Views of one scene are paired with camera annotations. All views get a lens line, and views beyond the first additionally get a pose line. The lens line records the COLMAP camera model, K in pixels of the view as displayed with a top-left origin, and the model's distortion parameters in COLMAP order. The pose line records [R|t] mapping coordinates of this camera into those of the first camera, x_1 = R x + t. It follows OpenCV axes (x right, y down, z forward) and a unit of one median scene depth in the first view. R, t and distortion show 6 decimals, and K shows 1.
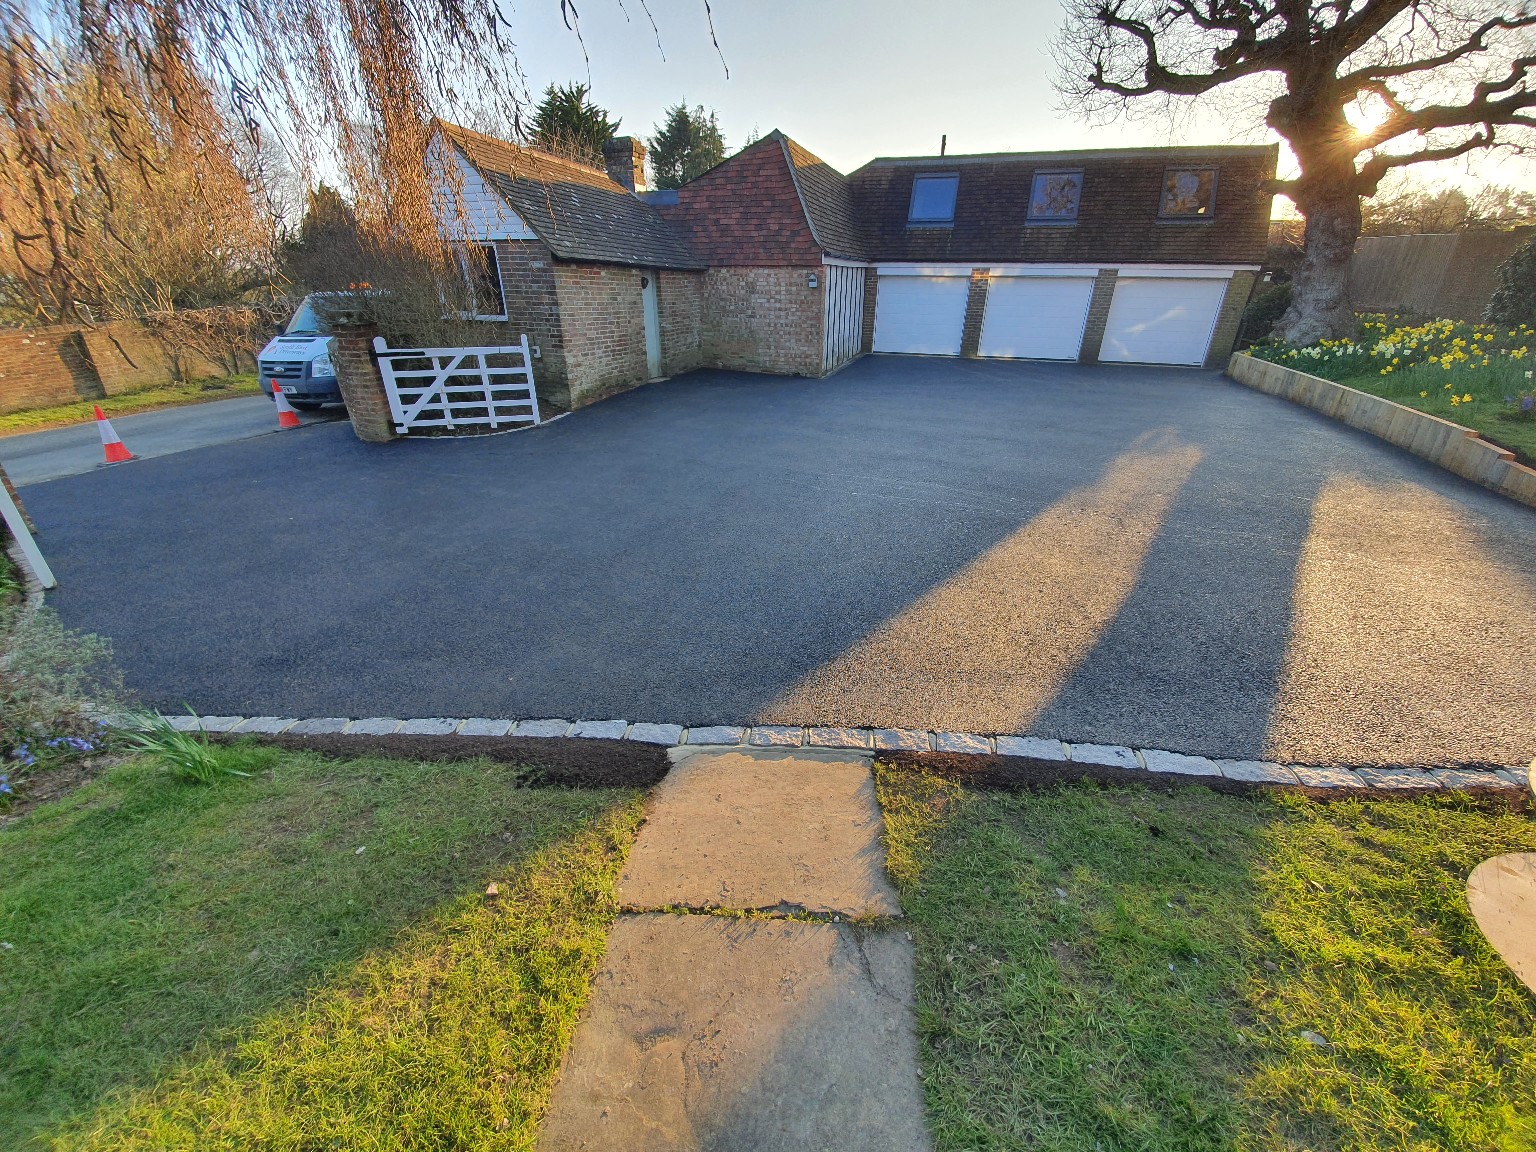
lens RADIAL K [[607.0, 0, 768.0], [0, 607.0, 576.0], [0, 0, 1]] dist [0.019025, -0.021466]
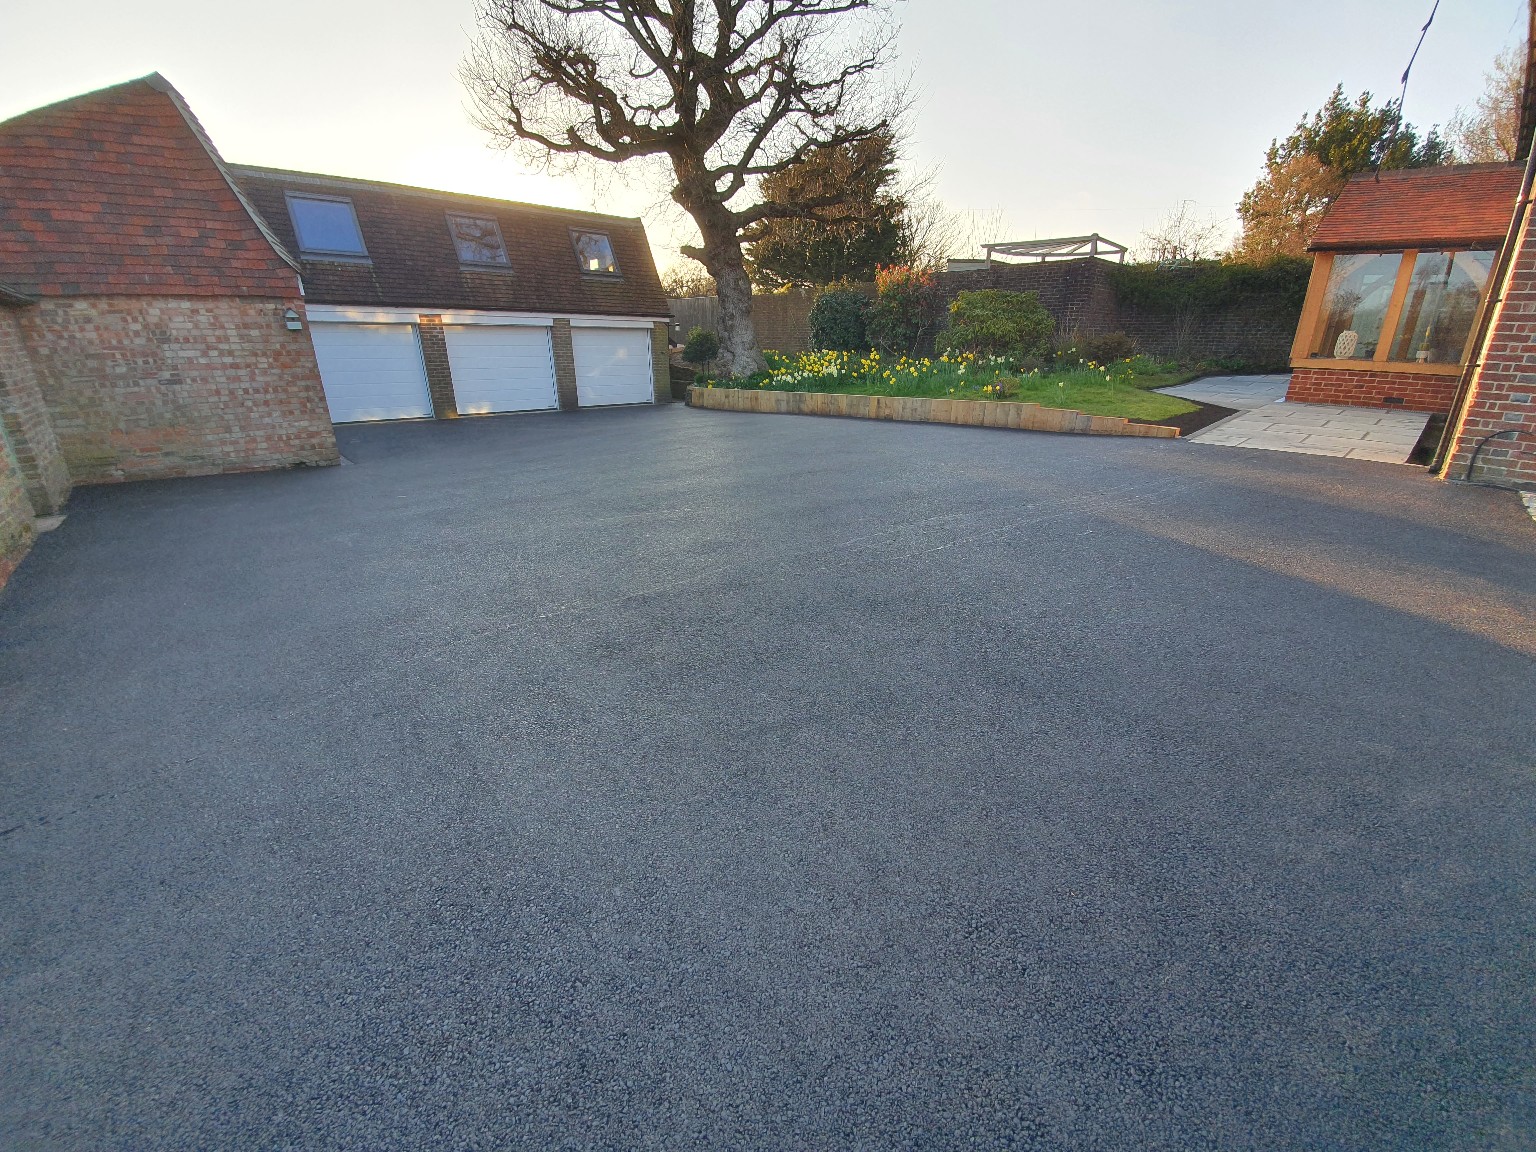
lens RADIAL K [[607.0, 0, 768.0], [0, 607.0, 576.0], [0, 0, 1]] dist [0.019025, -0.021466]
pose [[0.490463, -0.316391, 0.811999, -0.266526], [0.384395, 0.914769, 0.124252, -0.120928], [-0.782104, 0.251188, 0.570279, 0.297872]]
